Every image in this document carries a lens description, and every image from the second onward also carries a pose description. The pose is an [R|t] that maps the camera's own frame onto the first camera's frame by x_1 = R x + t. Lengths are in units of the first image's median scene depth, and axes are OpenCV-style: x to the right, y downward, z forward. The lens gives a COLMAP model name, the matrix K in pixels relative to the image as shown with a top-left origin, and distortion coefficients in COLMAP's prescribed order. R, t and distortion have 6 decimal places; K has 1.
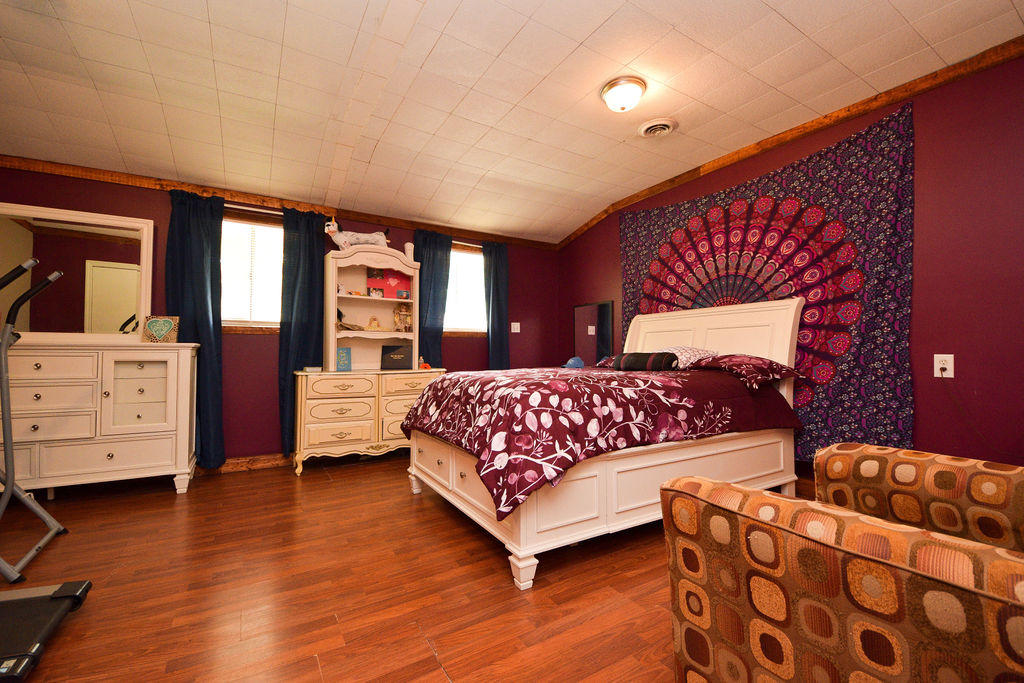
lens RADIAL K [[424.5, 0, 512.0], [0, 424.5, 341.5], [0, 0, 1]] dist [0.031438, -0.000039]
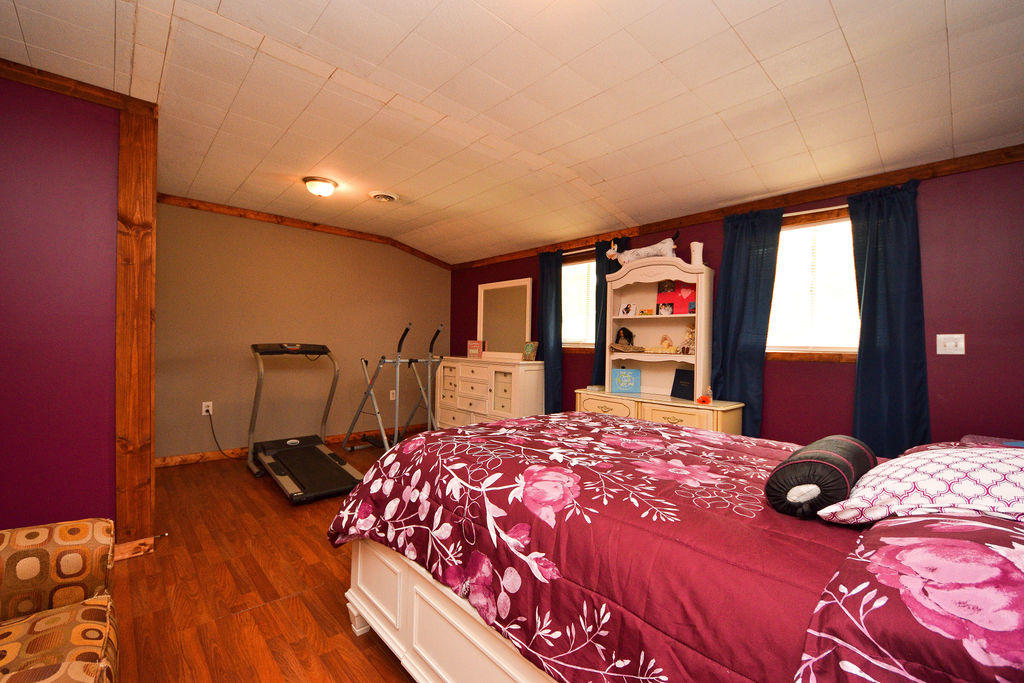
lens RADIAL K [[424.5, 0, 511.3], [0, 424.5, 344.4], [0, 0, 1]] dist [0.000792, -0.000018]
pose [[0.195411, 0.007035, -0.980696, 0.537834], [0.005183, 0.999953, 0.008206, -0.055228], [0.980708, -0.006687, 0.195365, 0.578402]]
